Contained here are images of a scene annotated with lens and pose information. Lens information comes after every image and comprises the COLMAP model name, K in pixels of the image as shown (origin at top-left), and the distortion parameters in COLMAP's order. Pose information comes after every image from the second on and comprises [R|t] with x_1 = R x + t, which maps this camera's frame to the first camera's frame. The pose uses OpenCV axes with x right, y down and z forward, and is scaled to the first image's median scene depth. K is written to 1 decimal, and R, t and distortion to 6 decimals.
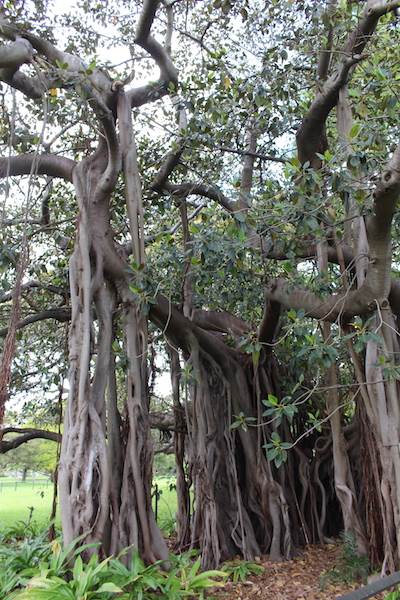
lens RADIAL K [[501.6, 0, 200.0], [0, 501.6, 300.0], [0, 0, 1]] dist [-0.158175, 0.143643]
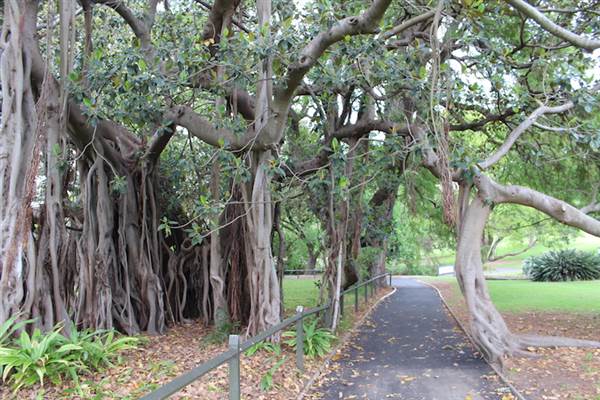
lens RADIAL K [[501.6, 0, 300.0], [0, 501.6, 200.0], [0, 0, 1]] dist [-0.158175, 0.143643]
pose [[0.842025, 0.077954, 0.533776, -0.253217], [-0.178425, 0.974056, 0.139209, -0.044724], [-0.509076, -0.212457, 0.834089, -0.186752]]
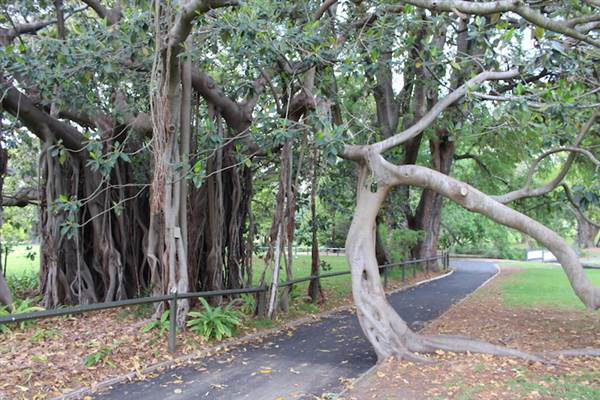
lens RADIAL K [[498.1, 0, 300.0], [0, 498.1, 200.0], [0, 0, 1]] dist [-0.162587, 0.143044]
pose [[0.946285, 0.064490, 0.316838, 0.247445], [-0.139786, 0.965196, 0.221034, -0.128782], [-0.291556, -0.253450, 0.922365, -0.353832]]
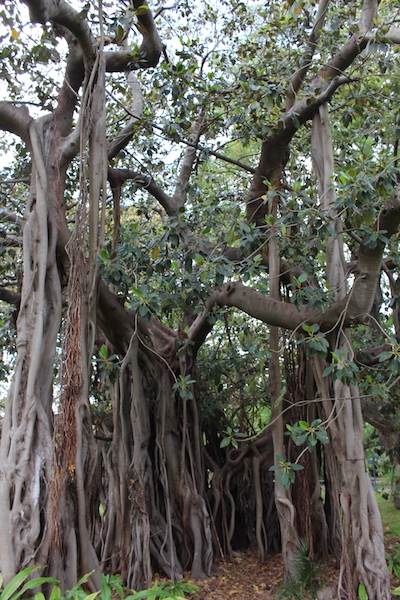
lens RADIAL K [[501.6, 0, 200.0], [0, 501.6, 300.0], [0, 0, 1]] dist [-0.158175, 0.143643]
pose [[0.943156, 0.120304, 0.309814, -0.228070], [-0.115176, 0.992733, -0.034861, 0.036722], [-0.311756, -0.002804, 0.950158, 0.117194]]
